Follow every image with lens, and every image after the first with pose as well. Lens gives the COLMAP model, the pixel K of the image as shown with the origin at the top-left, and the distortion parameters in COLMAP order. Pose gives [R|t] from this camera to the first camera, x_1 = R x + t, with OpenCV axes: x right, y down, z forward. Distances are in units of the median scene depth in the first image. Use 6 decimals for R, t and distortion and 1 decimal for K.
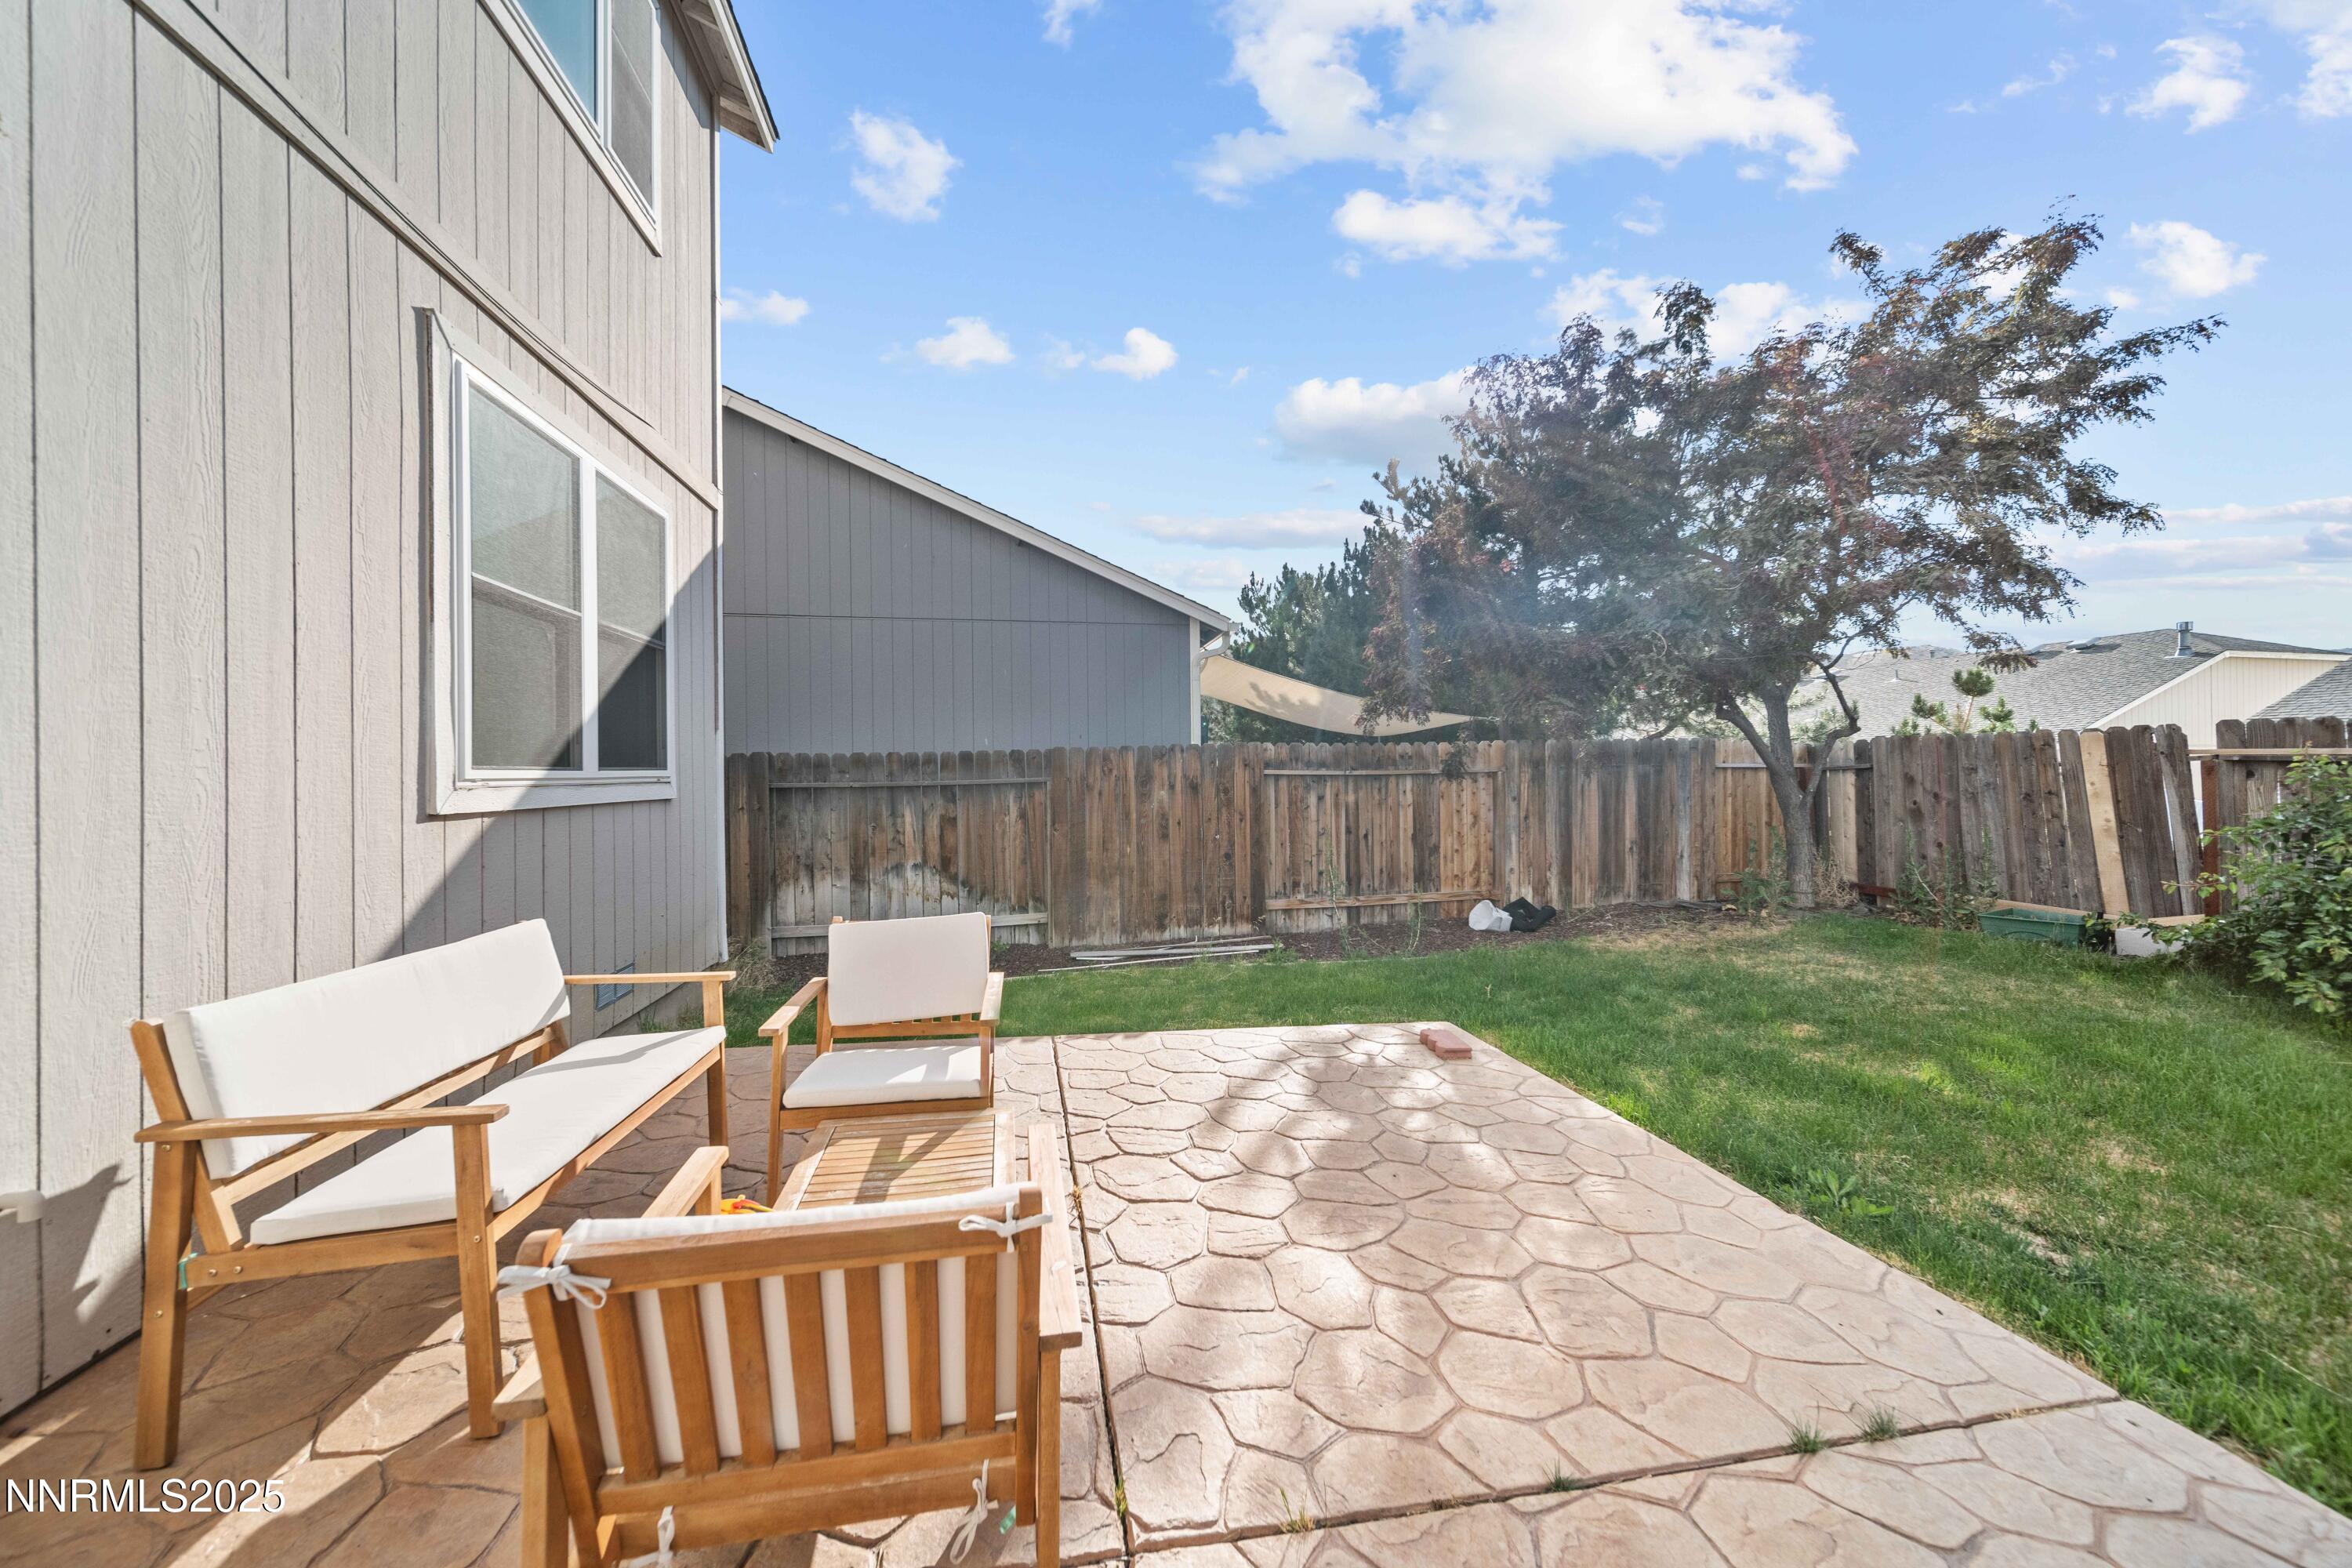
lens RADIAL K [[840.5, 0, 1178.3], [0, 840.5, 774.2], [0, 0, 1]] dist [-0.000107, 0.000128]
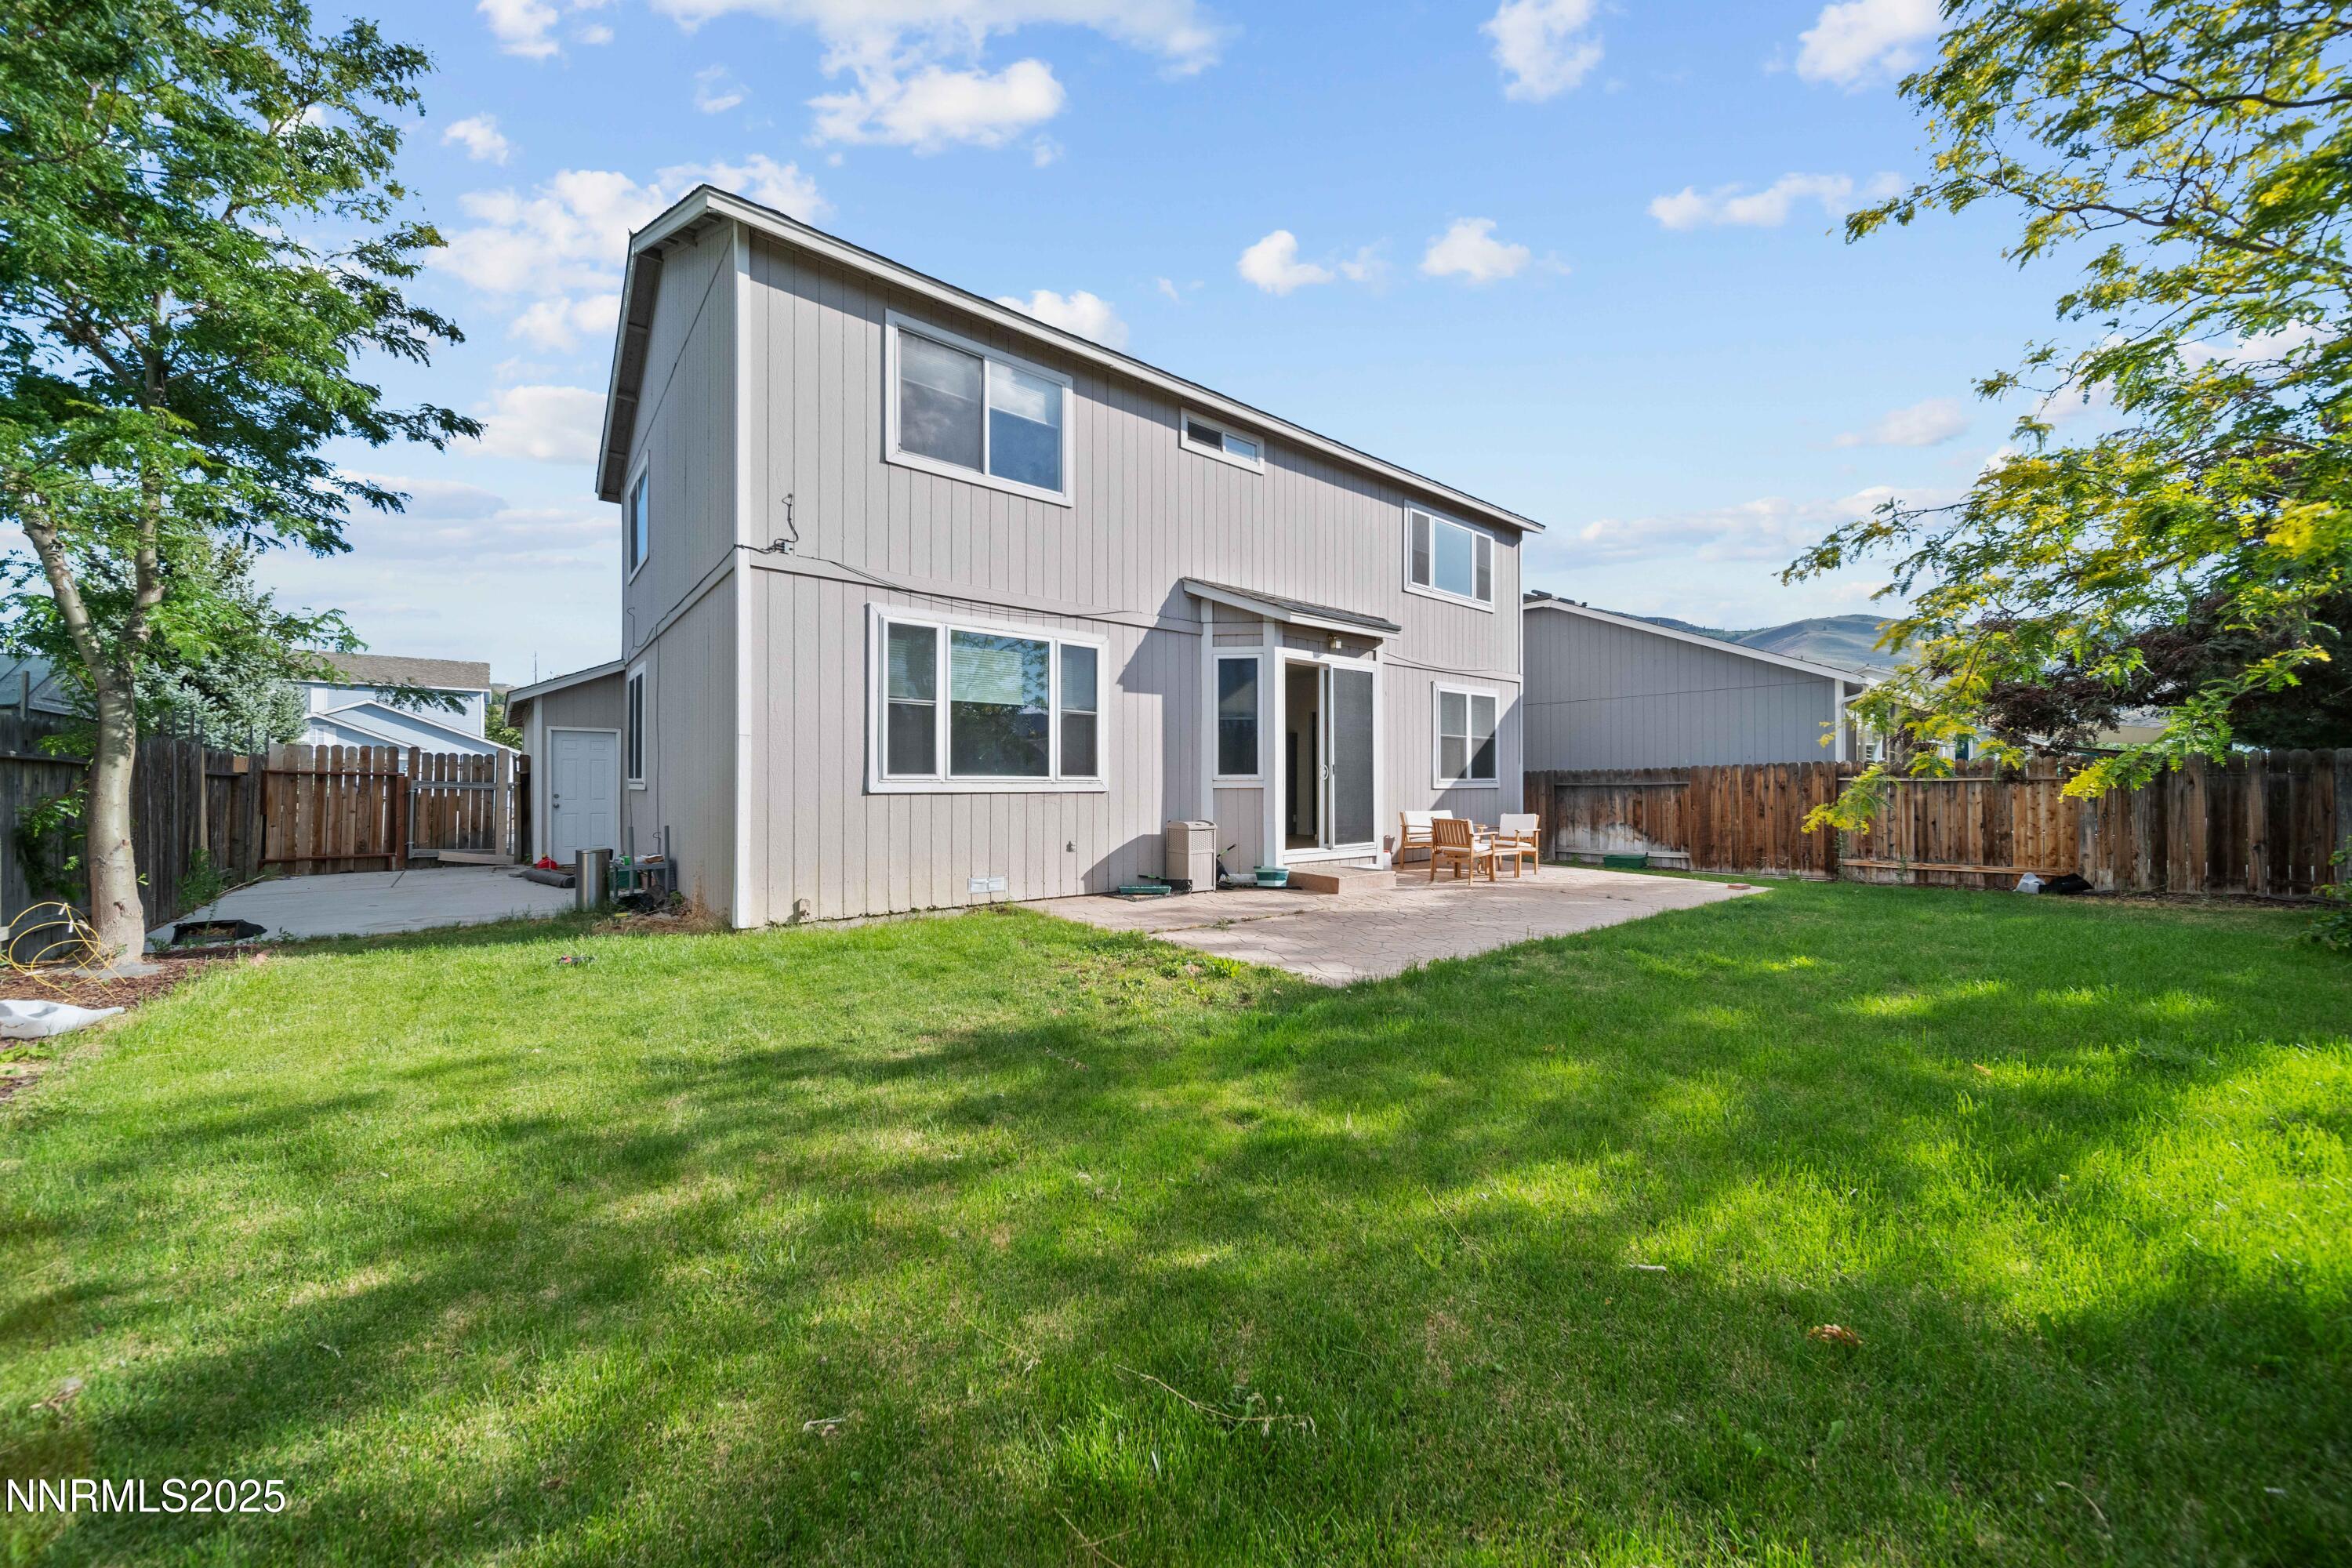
lens RADIAL K [[840.5, 0, 1174.6], [0, 840.5, 784.7], [0, 0, 1]] dist [-0.000107, 0.000128]
pose [[0.490578, 0.006842, -0.871370, 0.917427], [-0.002507, 0.999976, 0.006440, 0.001103], [0.871394, -0.000975, 0.490583, -0.942013]]
